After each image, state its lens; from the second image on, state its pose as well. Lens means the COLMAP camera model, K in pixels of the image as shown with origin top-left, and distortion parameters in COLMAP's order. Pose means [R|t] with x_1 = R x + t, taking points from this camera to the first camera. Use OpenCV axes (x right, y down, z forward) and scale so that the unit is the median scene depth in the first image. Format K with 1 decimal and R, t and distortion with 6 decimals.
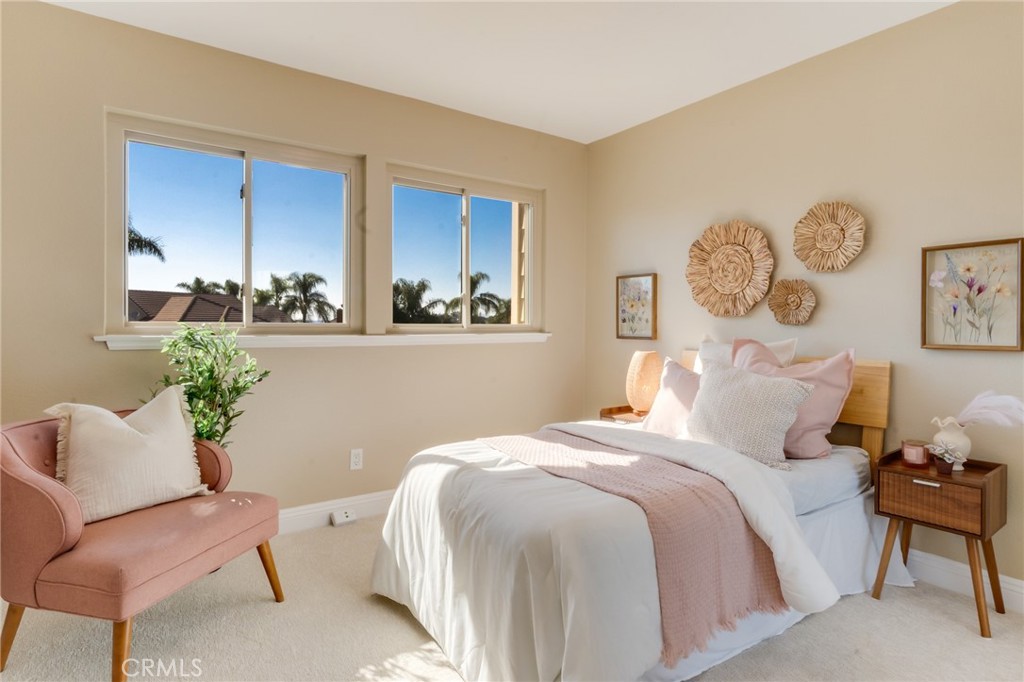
lens RADIAL K [[548.8, 0, 512.0], [0, 548.8, 341.1], [0, 0, 1]] dist [0.002273, -0.001036]
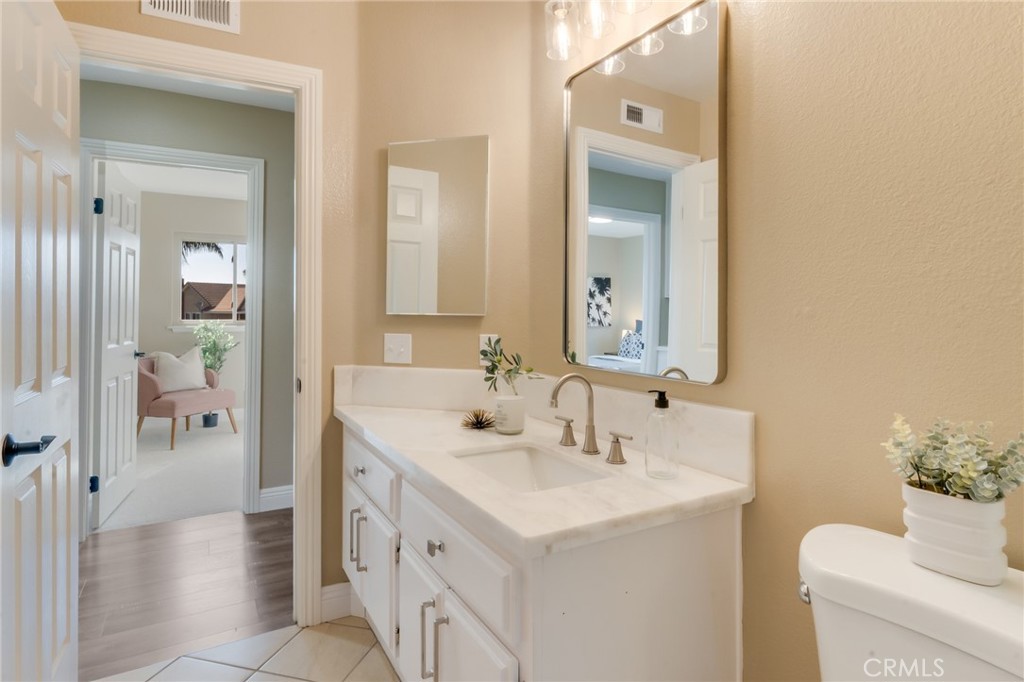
lens RADIAL K [[548.8, 0, 516.8], [0, 548.8, 322.2], [0, 0, 1]] dist [0.002273, -0.001036]
pose [[0.996931, 0.001587, -0.078274, 0.937641], [-0.002653, 0.999905, -0.013508, 0.000613], [0.078245, 0.013674, 0.996840, -1.254354]]
